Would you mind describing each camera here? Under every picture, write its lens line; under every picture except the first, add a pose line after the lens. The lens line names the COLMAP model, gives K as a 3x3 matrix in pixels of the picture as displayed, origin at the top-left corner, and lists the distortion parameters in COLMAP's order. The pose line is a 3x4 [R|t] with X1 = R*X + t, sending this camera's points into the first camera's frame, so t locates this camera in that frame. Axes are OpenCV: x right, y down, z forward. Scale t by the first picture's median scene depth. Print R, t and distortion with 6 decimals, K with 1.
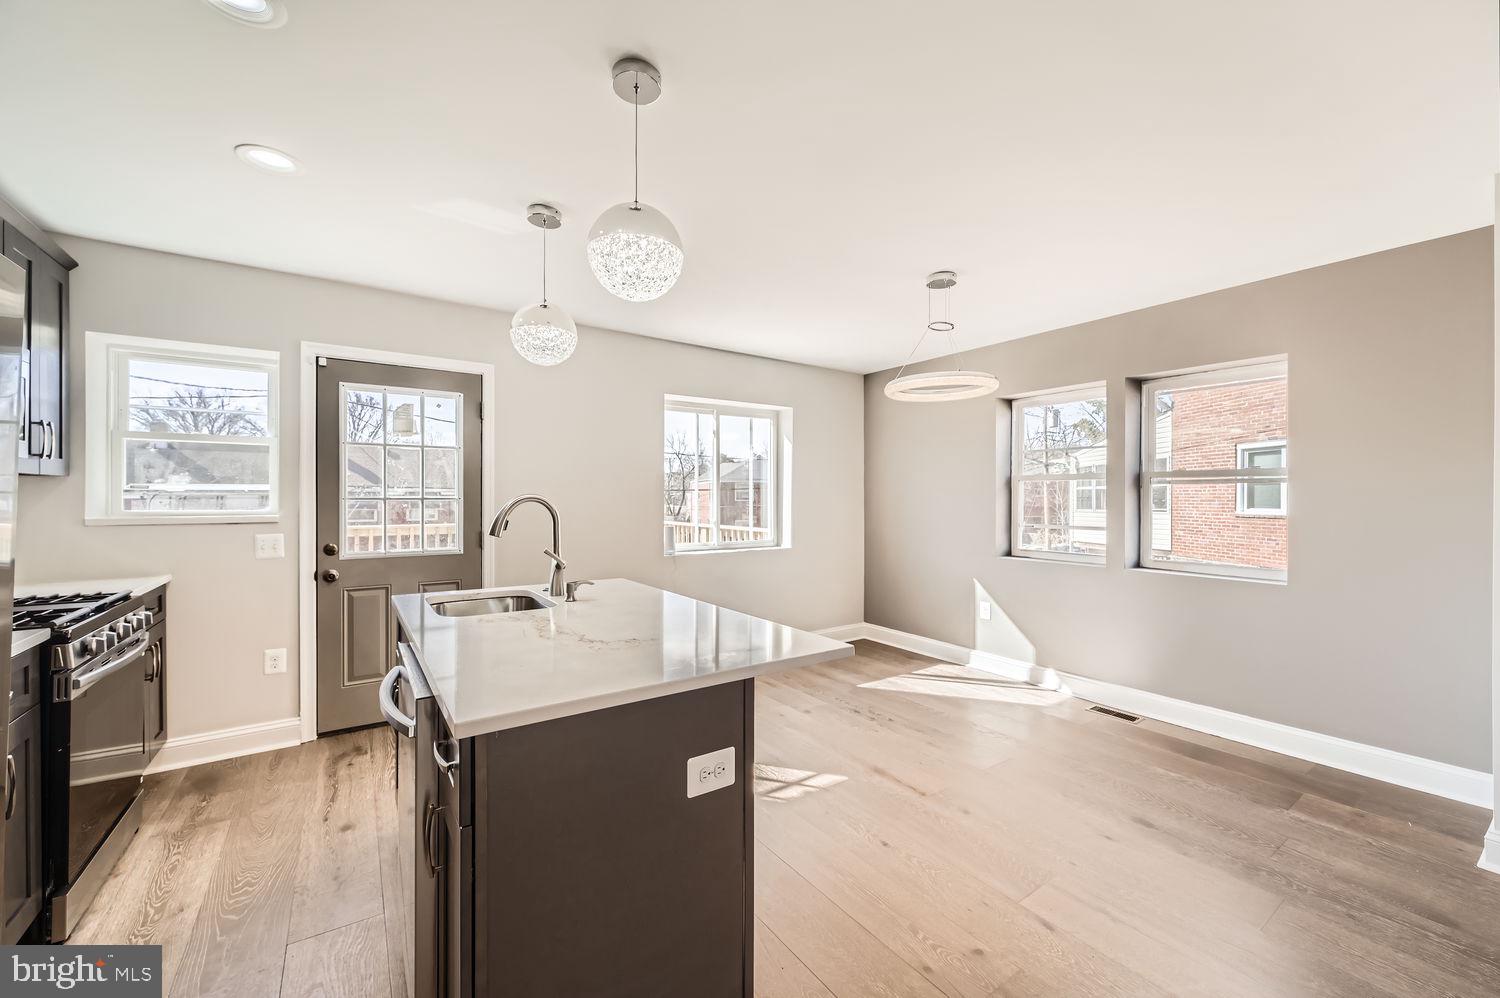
lens RADIAL K [[580.2, 0, 720.5], [0, 580.2, 504.7], [0, 0, 1]] dist [-0.000787, -0.000117]
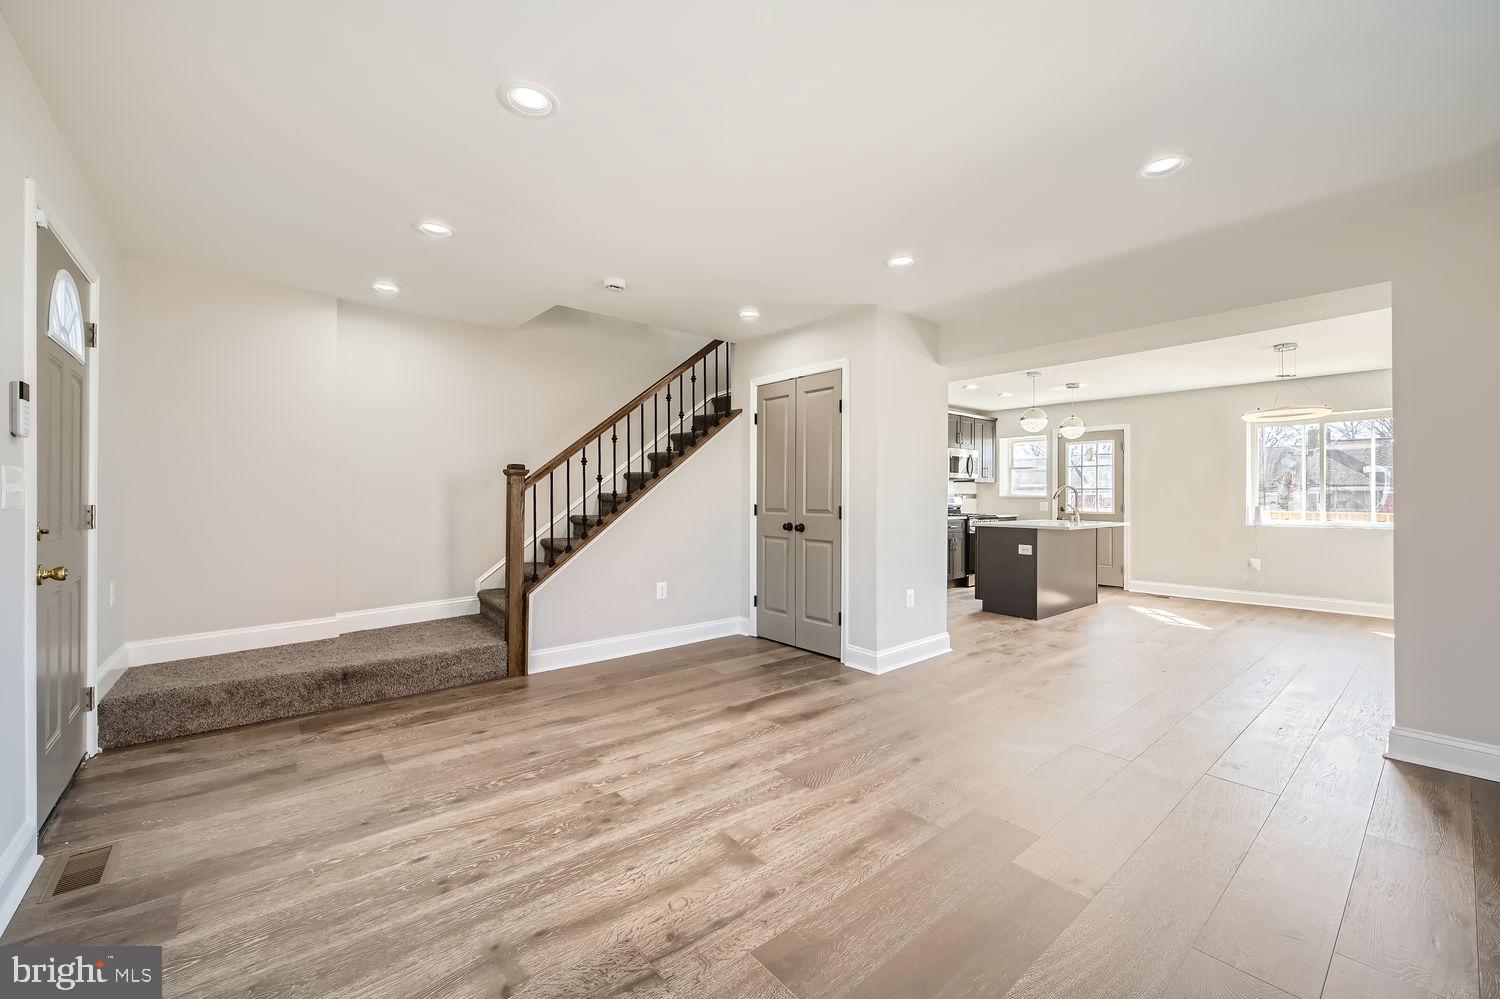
lens RADIAL K [[595.3, 0, 757.7], [0, 595.3, 501.7], [0, 0, 1]] dist [-0.001413, -0.000067]
pose [[0.121847, 0.010247, -0.992496, 0.169112], [-0.005607, 0.999938, 0.009636, 0.002707], [0.992533, 0.004391, 0.121897, -0.062601]]
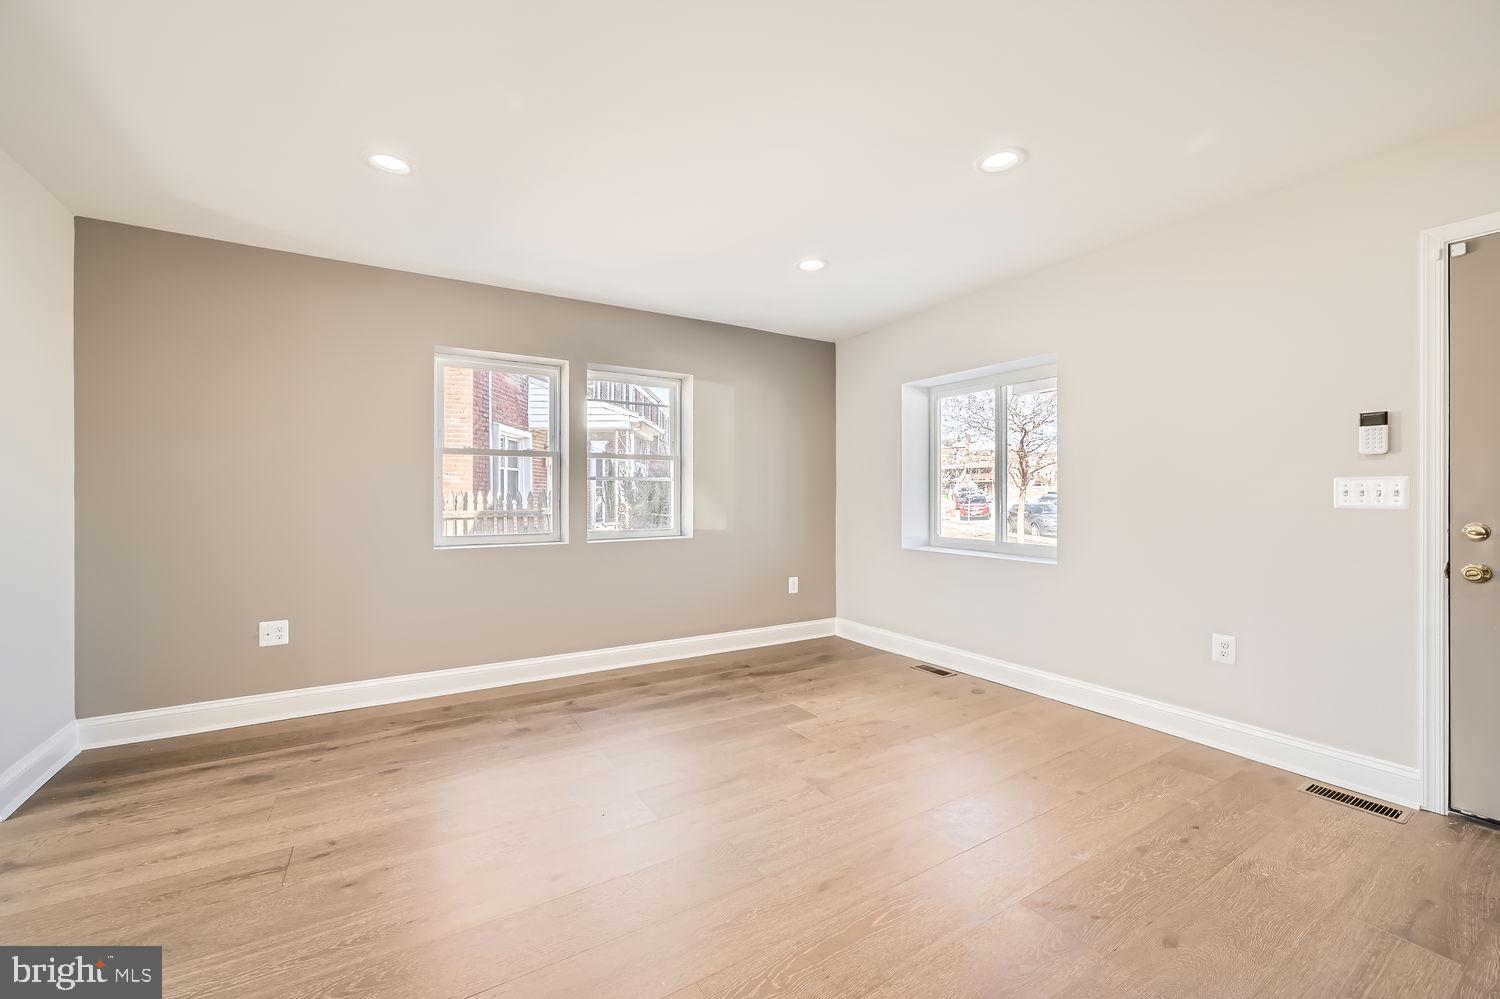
lens RADIAL K [[595.0, 0, 753.8], [0, 595.0, 495.6], [0, 0, 1]] dist [0.000089, -0.000037]
pose [[0.036959, -0.002149, 0.999314, 0.036453], [0.002064, 0.999996, 0.002074, 0.002311], [-0.999315, 0.001986, 0.036963, -0.051816]]
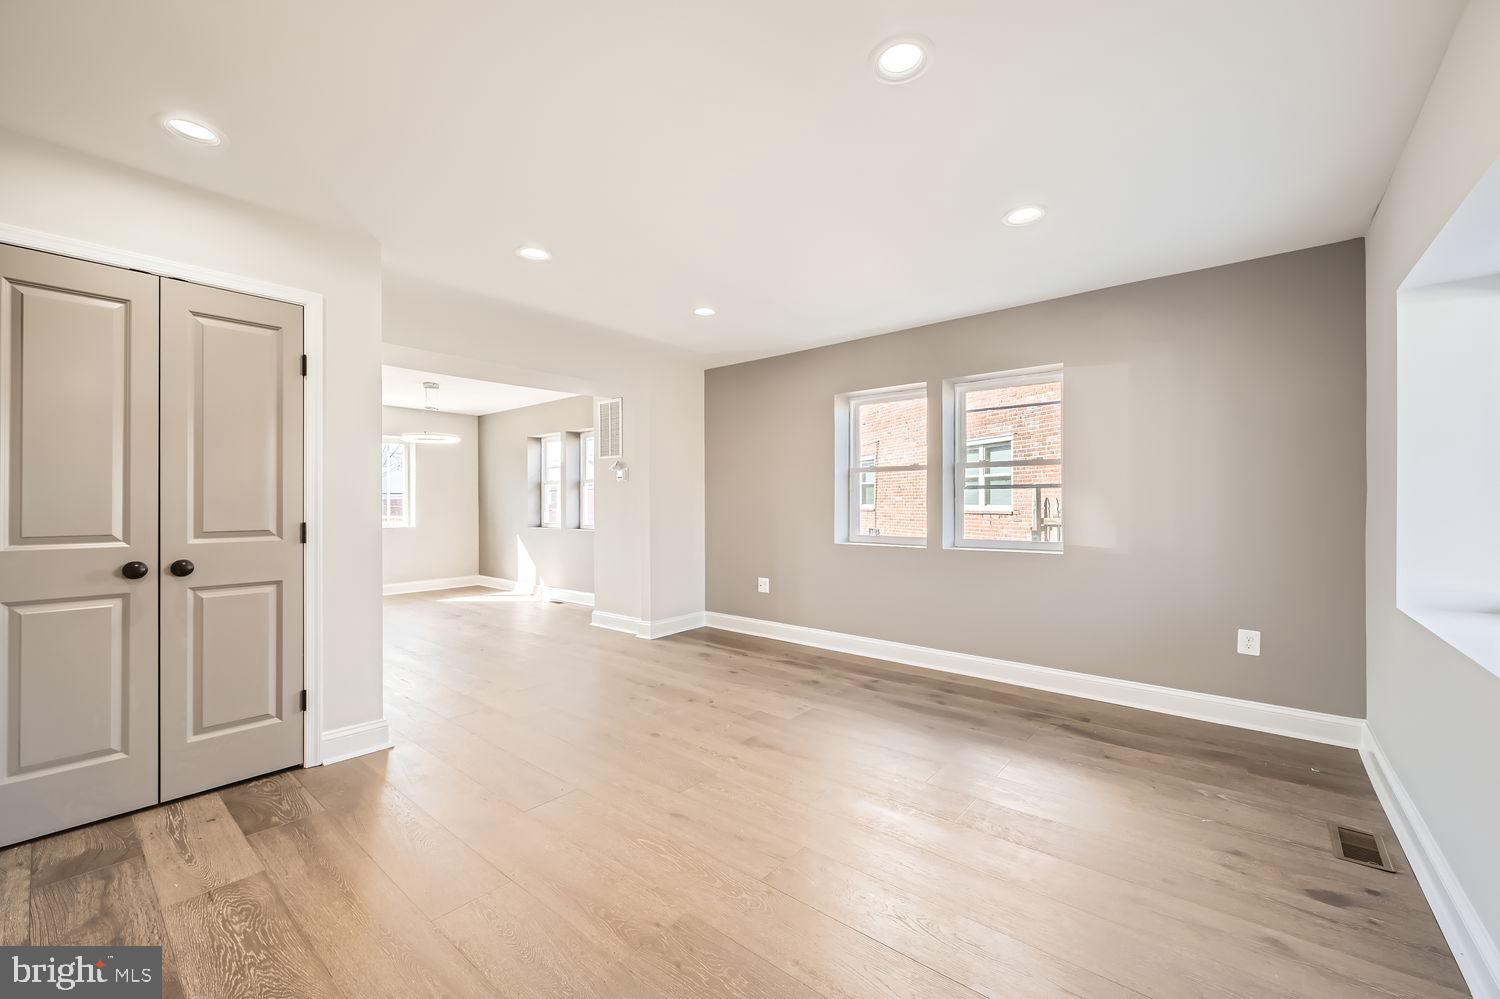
lens RADIAL K [[595.3, 0, 757.7], [0, 595.3, 501.7], [0, 0, 1]] dist [-0.001413, -0.000067]
pose [[0.956312, 0.000149, 0.292349, 0.080000], [0.000479, 0.999998, -0.002079, 0.002202], [-0.292349, 0.002128, 0.956309, -0.124715]]
